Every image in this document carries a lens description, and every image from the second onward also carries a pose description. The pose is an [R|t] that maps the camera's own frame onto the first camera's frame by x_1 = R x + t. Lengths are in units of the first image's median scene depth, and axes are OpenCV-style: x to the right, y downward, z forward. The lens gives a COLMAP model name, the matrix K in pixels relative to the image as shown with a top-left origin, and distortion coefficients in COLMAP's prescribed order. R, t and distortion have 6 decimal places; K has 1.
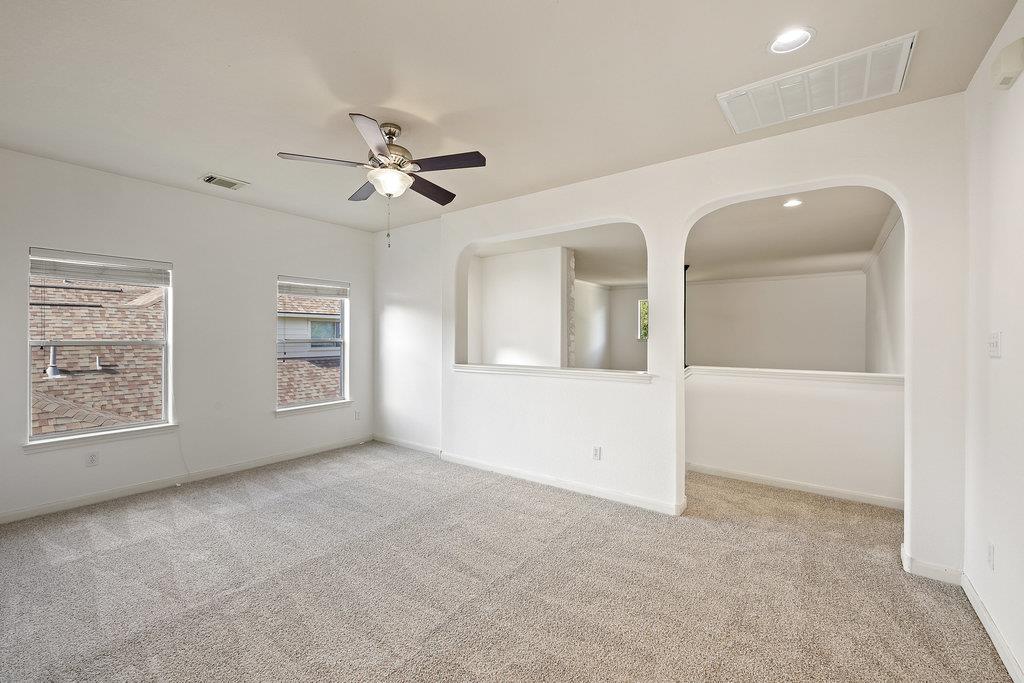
lens RADIAL K [[423.6, 0, 511.2], [0, 423.6, 330.0], [0, 0, 1]] dist [-0.000047, -0.000046]
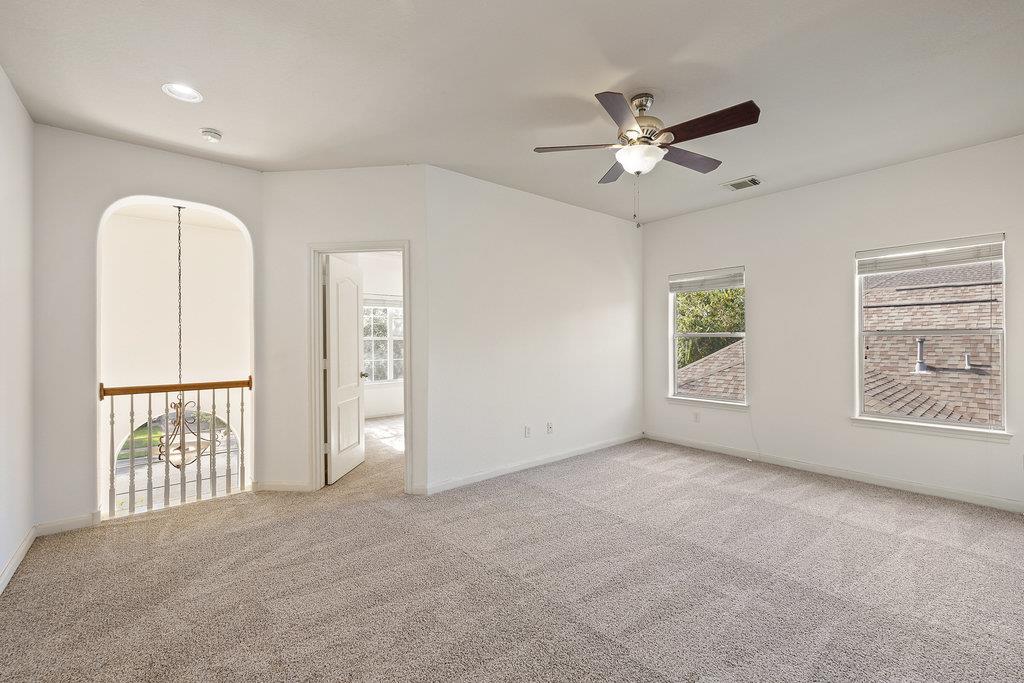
lens RADIAL K [[431.8, 0, 514.2], [0, 431.8, 331.3], [0, 0, 1]] dist [-0.000150, -0.000083]
pose [[-0.229987, -0.017411, -0.973038, 0.432250], [0.017838, 0.999597, -0.022103, 0.031554], [0.973030, -0.022440, -0.229584, 0.576830]]
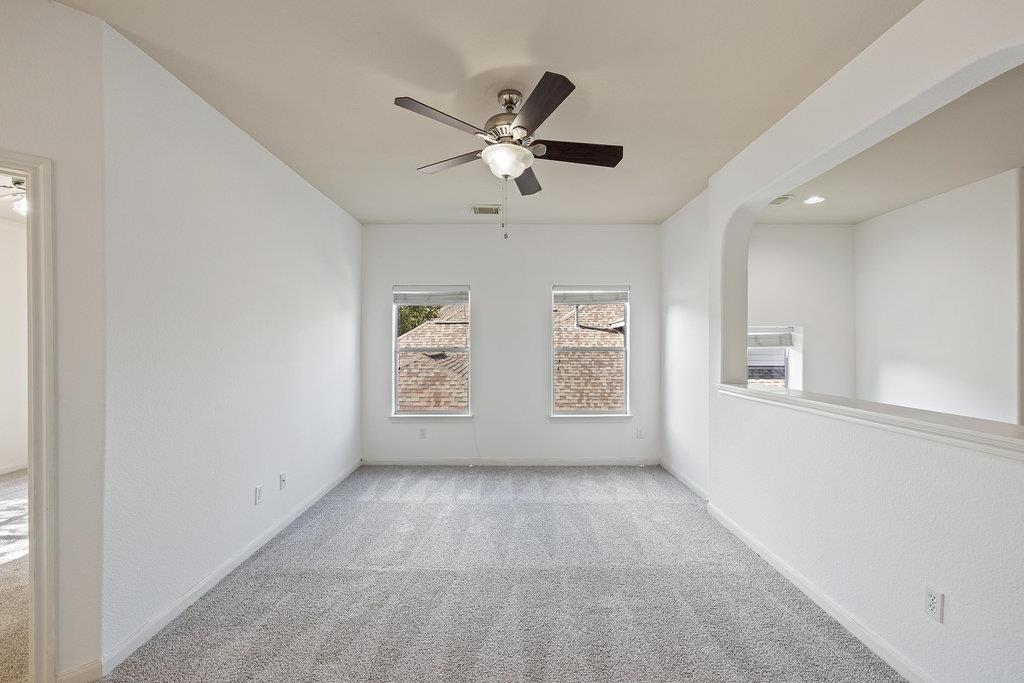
lens RADIAL K [[430.3, 0, 512.2], [0, 430.3, 338.7], [0, 0, 1]] dist [0.001475, 0.000281]
pose [[0.598938, -0.012770, -0.800694, 0.246669], [0.013281, 0.999894, -0.006012, 0.006021], [0.800685, -0.007033, 0.599044, 0.303526]]
